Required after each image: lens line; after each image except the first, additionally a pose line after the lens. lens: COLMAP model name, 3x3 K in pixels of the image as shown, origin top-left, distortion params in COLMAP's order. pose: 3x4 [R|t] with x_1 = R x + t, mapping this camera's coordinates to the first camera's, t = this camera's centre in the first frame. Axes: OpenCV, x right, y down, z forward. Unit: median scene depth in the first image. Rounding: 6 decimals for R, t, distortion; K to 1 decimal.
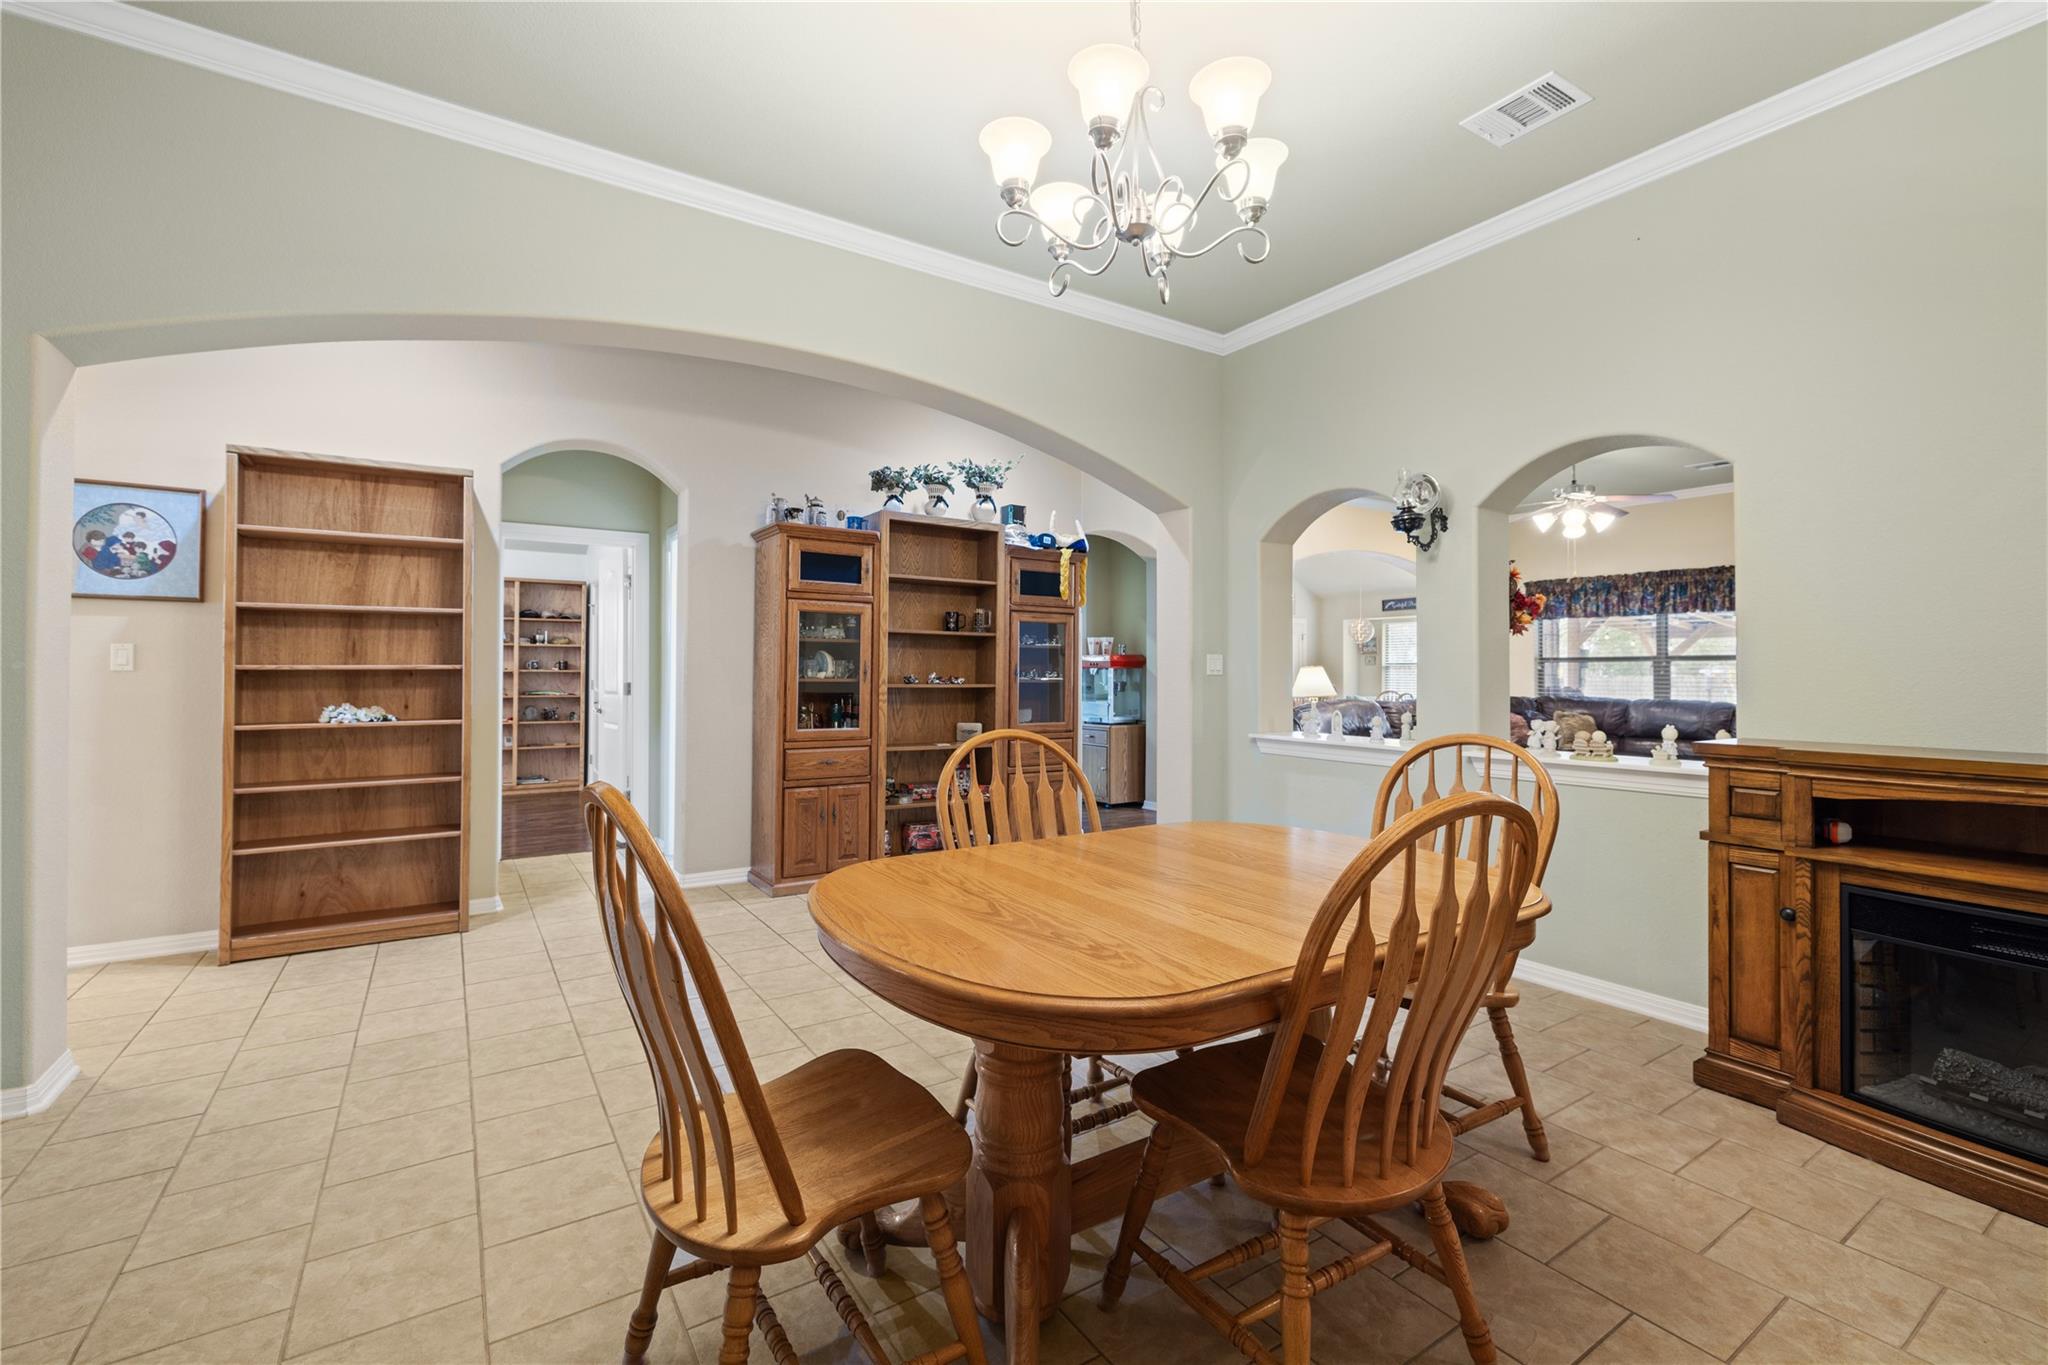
lens RADIAL K [[862.0, 0, 1018.3], [0, 862.0, 671.6], [0, 0, 1]] dist [-0.000561, 0.000848]
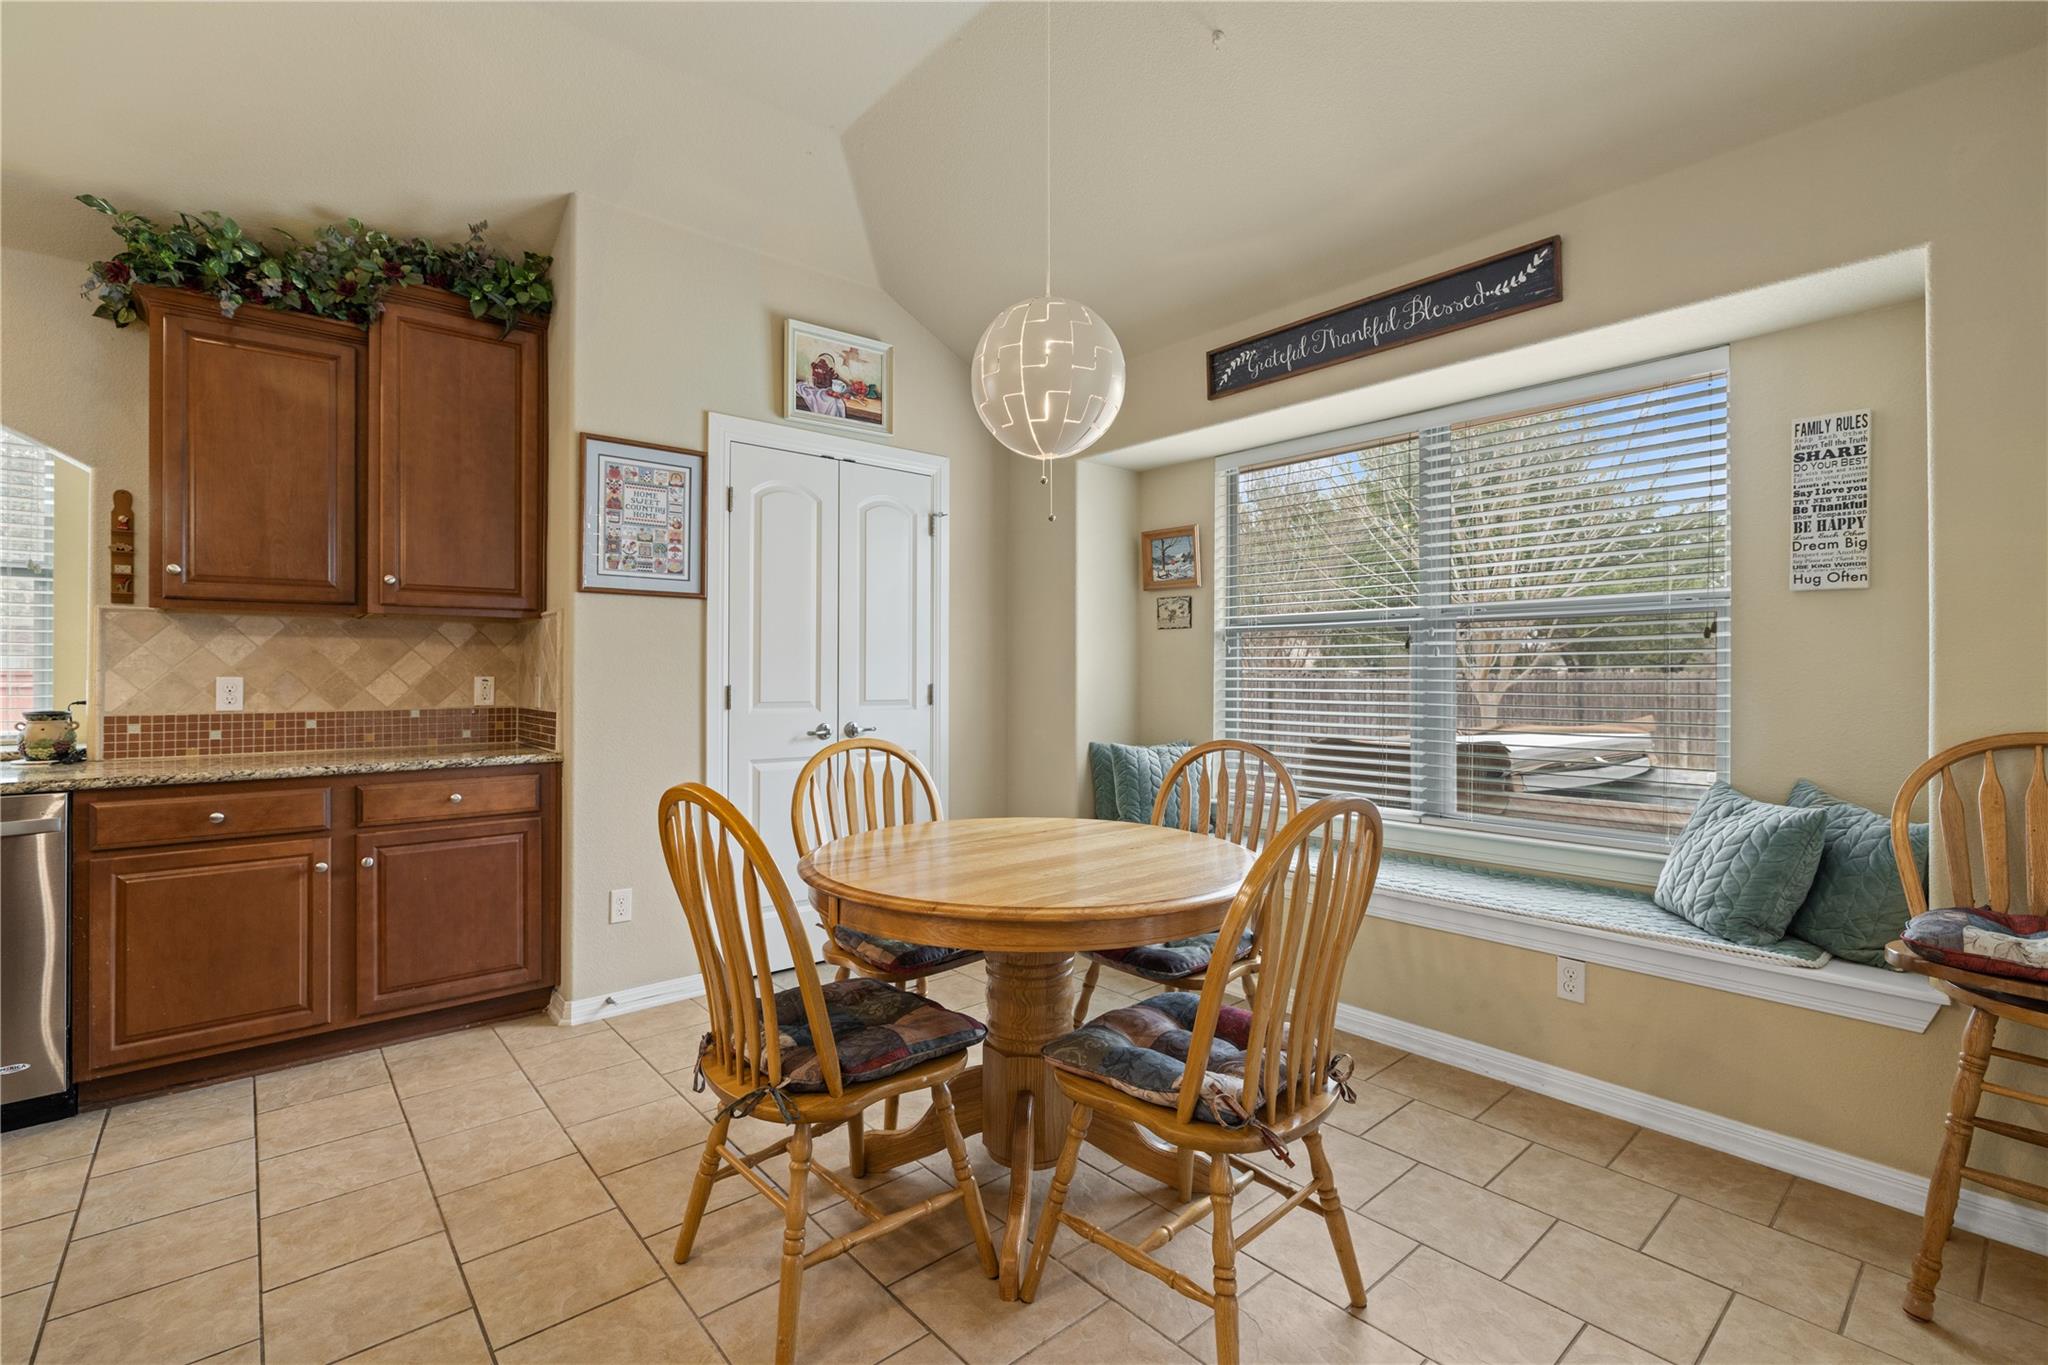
lens RADIAL K [[908.9, 0, 1011.0], [0, 908.9, 671.4], [0, 0, 1]] dist [-0.007987, 0.002323]
pose [[0.991084, -0.002829, 0.133212, 0.522915], [0.002760, 0.999996, 0.000705, 0.010468], [-0.133213, -0.000331, 0.991087, 1.185550]]
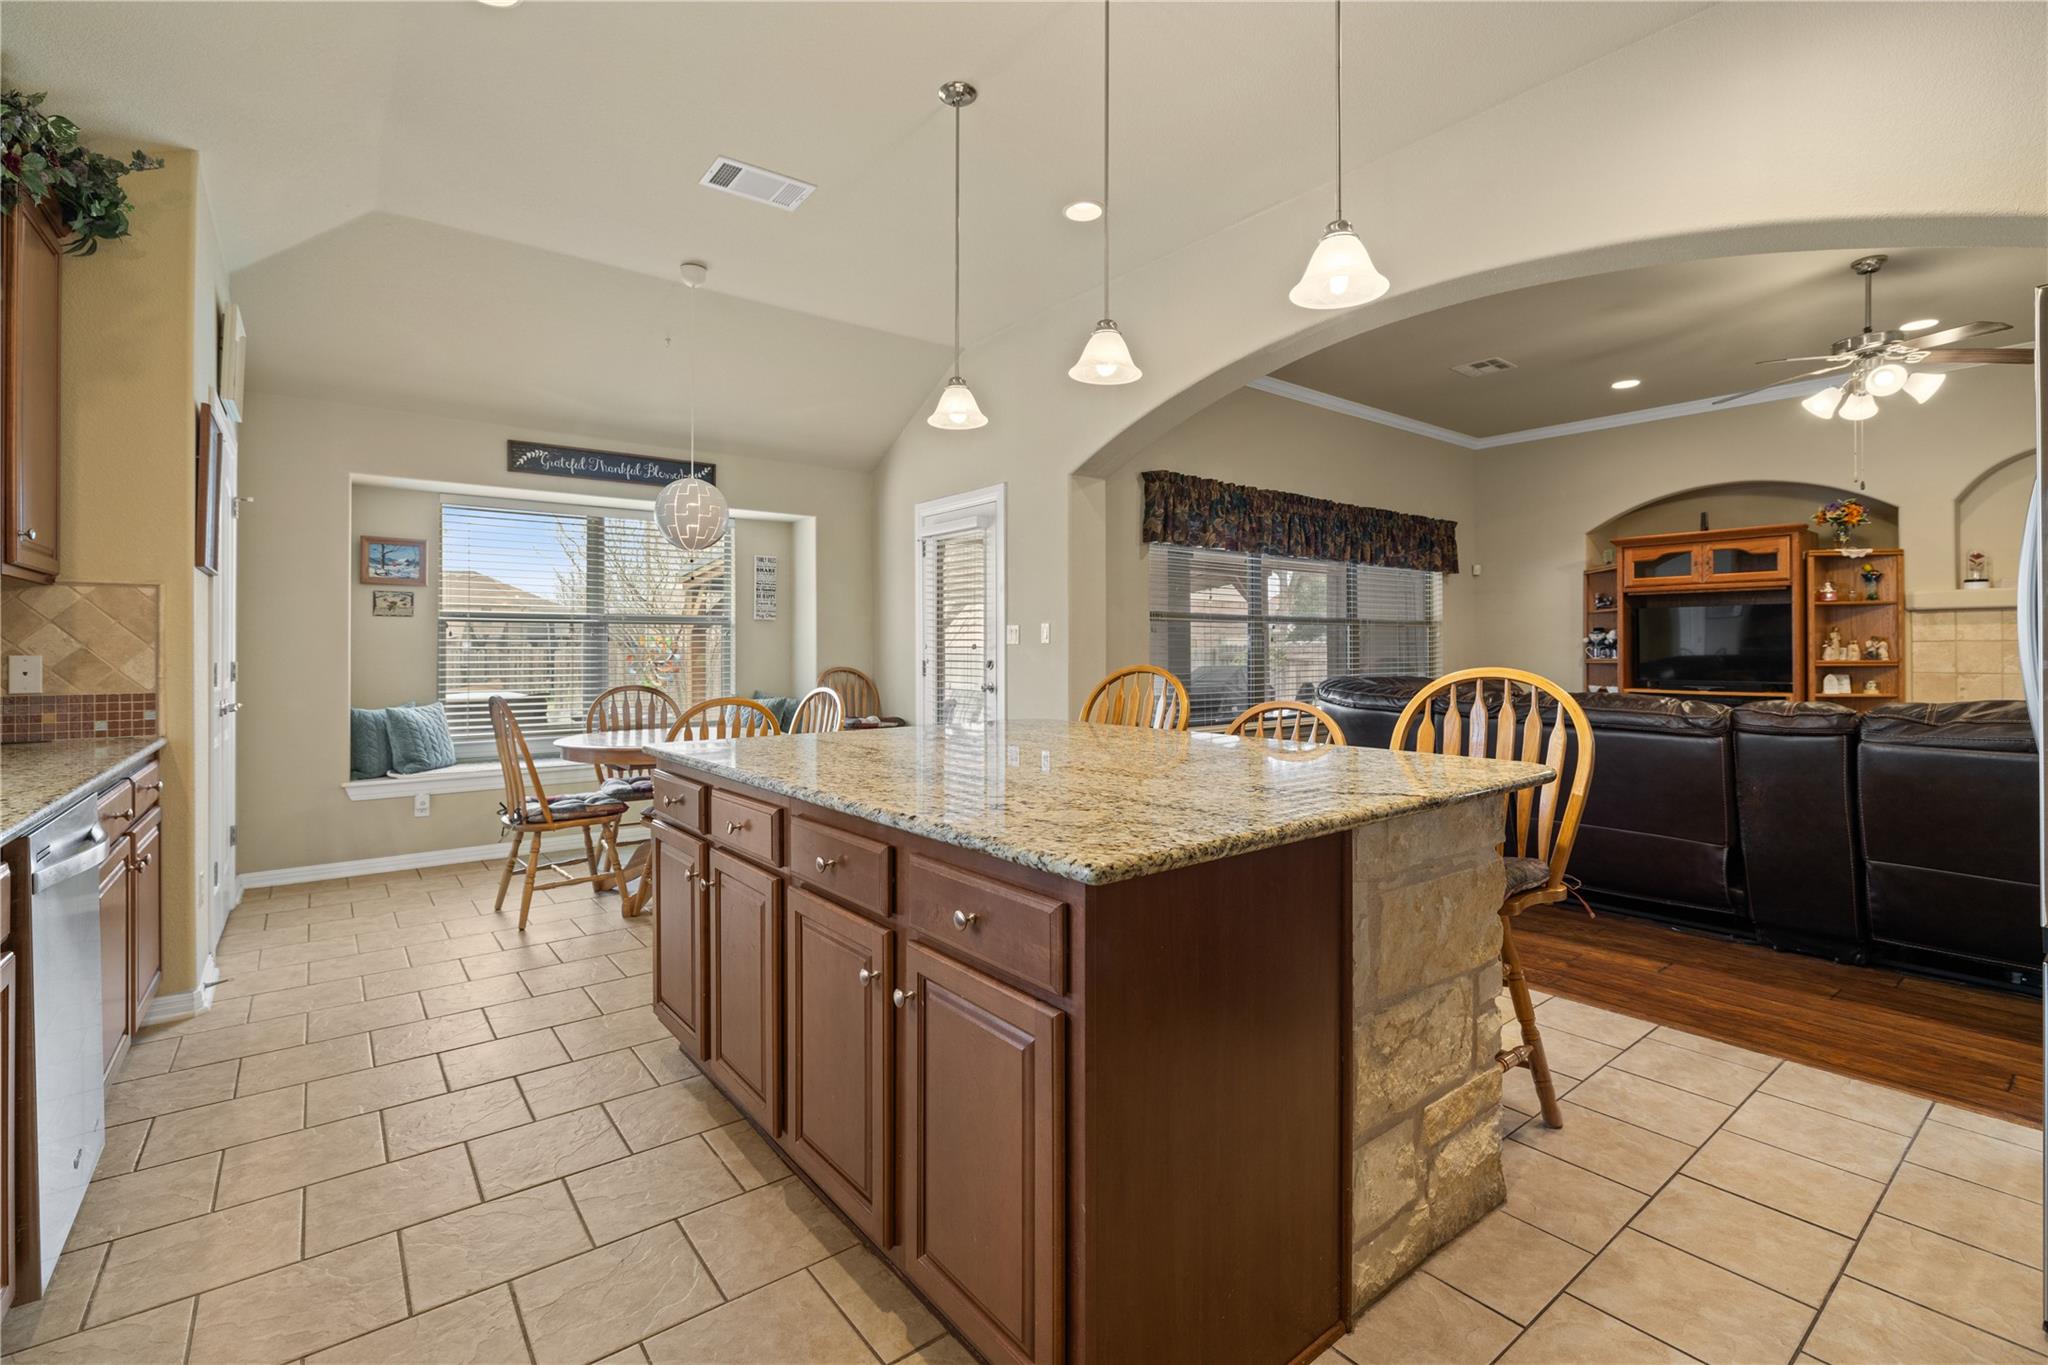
lens RADIAL K [[908.9, 0, 1032.7], [0, 908.9, 667.5], [0, 0, 1]] dist [-0.007987, 0.002323]
pose [[-0.097264, -0.021250, 0.995032, 0.027259], [-0.001340, 0.999774, 0.021220, 0.009521], [-0.995258, 0.000731, -0.097271, 1.278968]]
